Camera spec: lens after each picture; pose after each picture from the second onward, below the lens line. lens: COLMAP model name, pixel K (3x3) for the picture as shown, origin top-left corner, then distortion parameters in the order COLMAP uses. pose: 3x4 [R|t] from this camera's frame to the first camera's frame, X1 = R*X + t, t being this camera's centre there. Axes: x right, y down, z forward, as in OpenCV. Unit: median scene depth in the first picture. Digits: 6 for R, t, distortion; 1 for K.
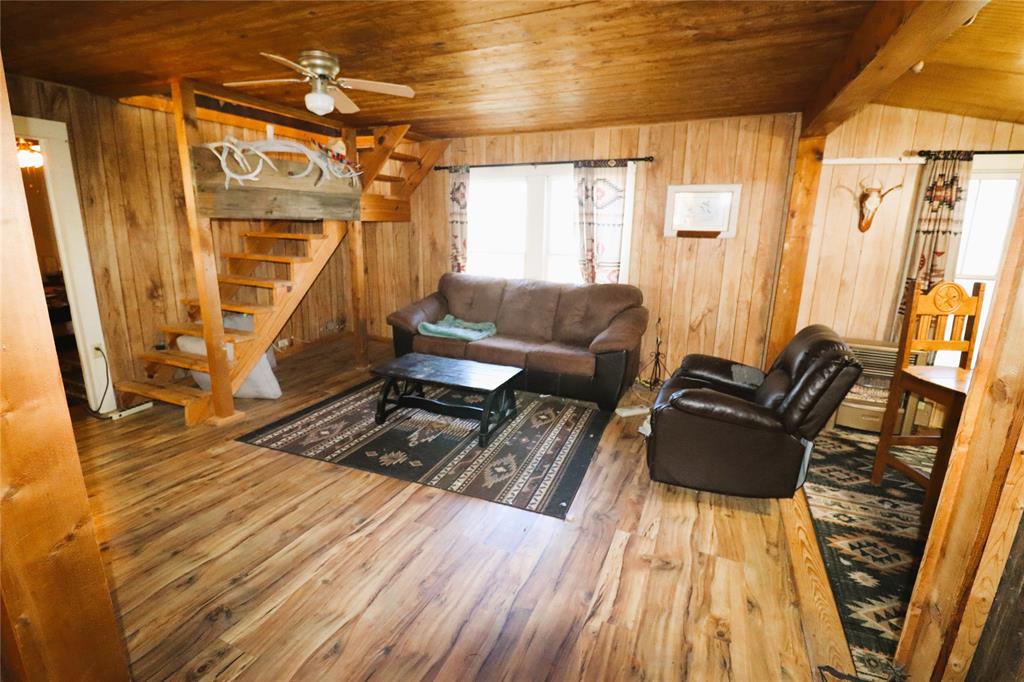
lens RADIAL K [[477.2, 0, 504.8], [0, 477.2, 338.3], [0, 0, 1]] dist [-0.005703, -0.005864]
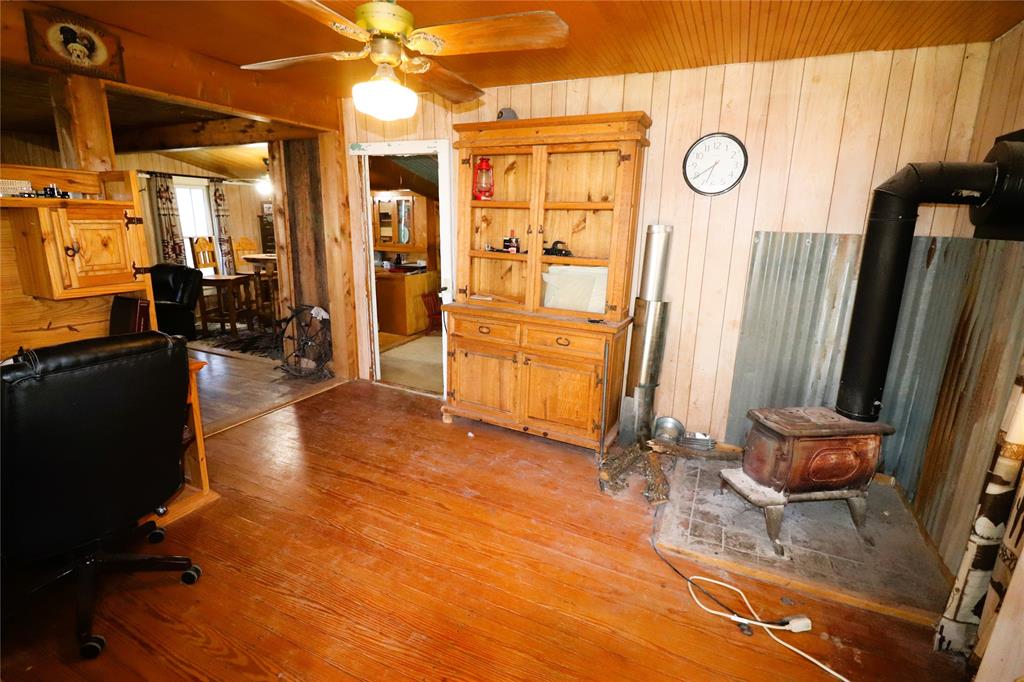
lens RADIAL K [[477.2, 0, 506.3], [0, 477.2, 335.1], [0, 0, 1]] dist [-0.005703, -0.005864]
pose [[0.038398, -0.248805, 0.967792, -0.918763], [0.216548, 0.947563, 0.235012, 0.074683], [-0.975517, 0.200550, 0.090263, -0.374731]]
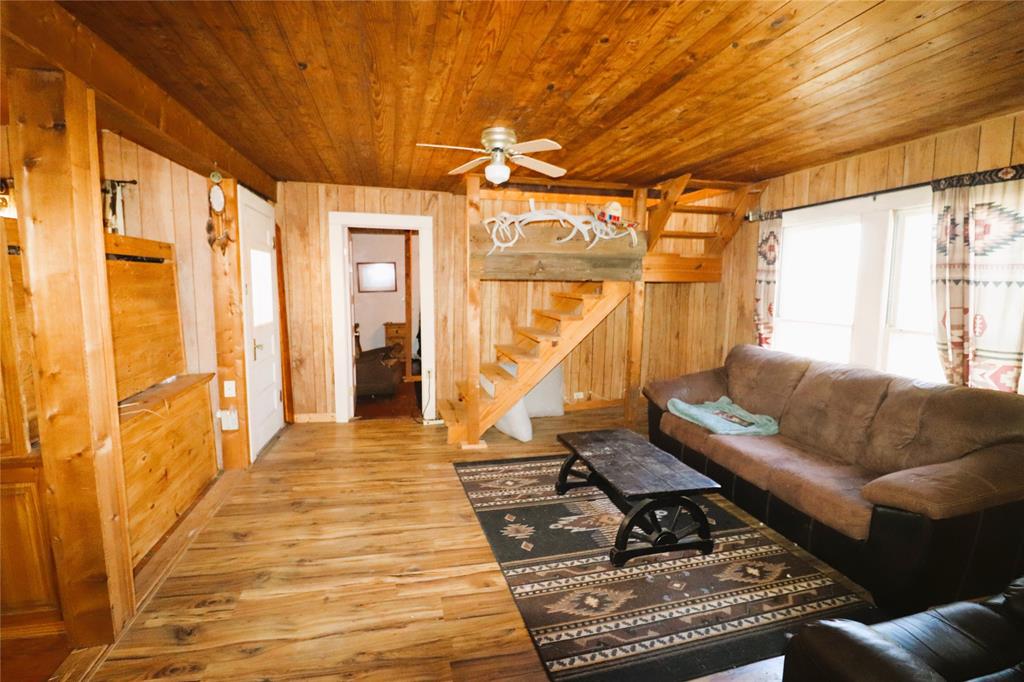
lens RADIAL K [[477.2, 0, 507.4], [0, 477.2, 338.2], [0, 0, 1]] dist [-0.005703, -0.005864]
pose [[0.606220, 0.082500, -0.791007, 0.352732], [-0.186492, 0.981620, -0.040545, -0.056312], [0.773123, 0.172095, 0.610463, 0.281832]]
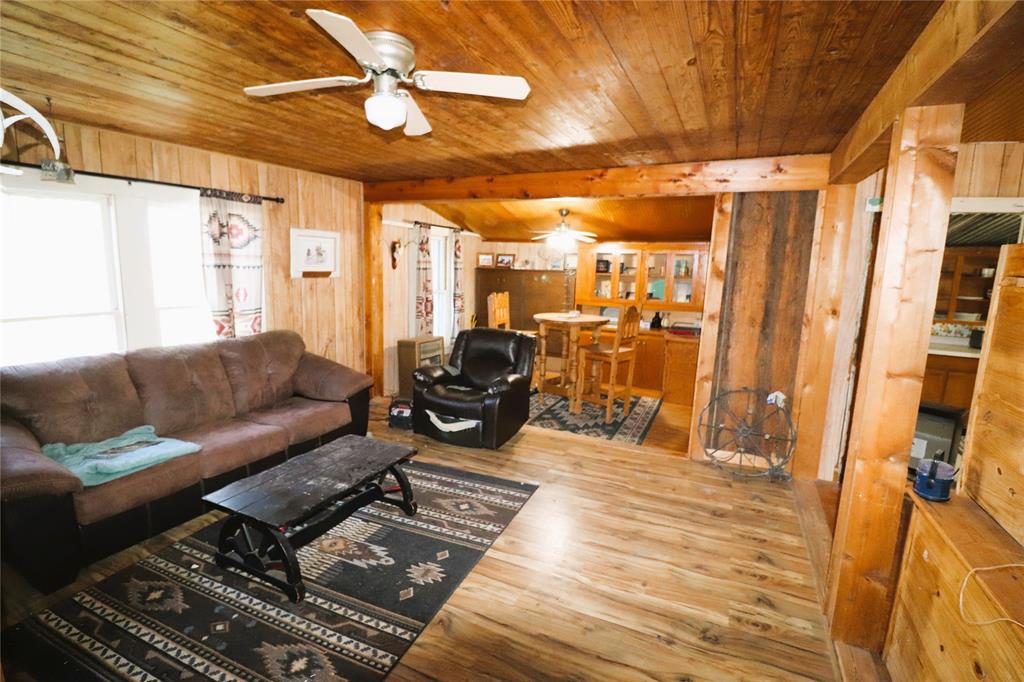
lens RADIAL K [[477.2, 0, 510.8], [0, 477.2, 337.1], [0, 0, 1]] dist [-0.005703, -0.005864]
pose [[0.024492, -0.167668, 0.985539, -0.739921], [0.209592, 0.964786, 0.158929, -0.174139], [-0.977482, 0.202669, 0.058772, 0.577332]]
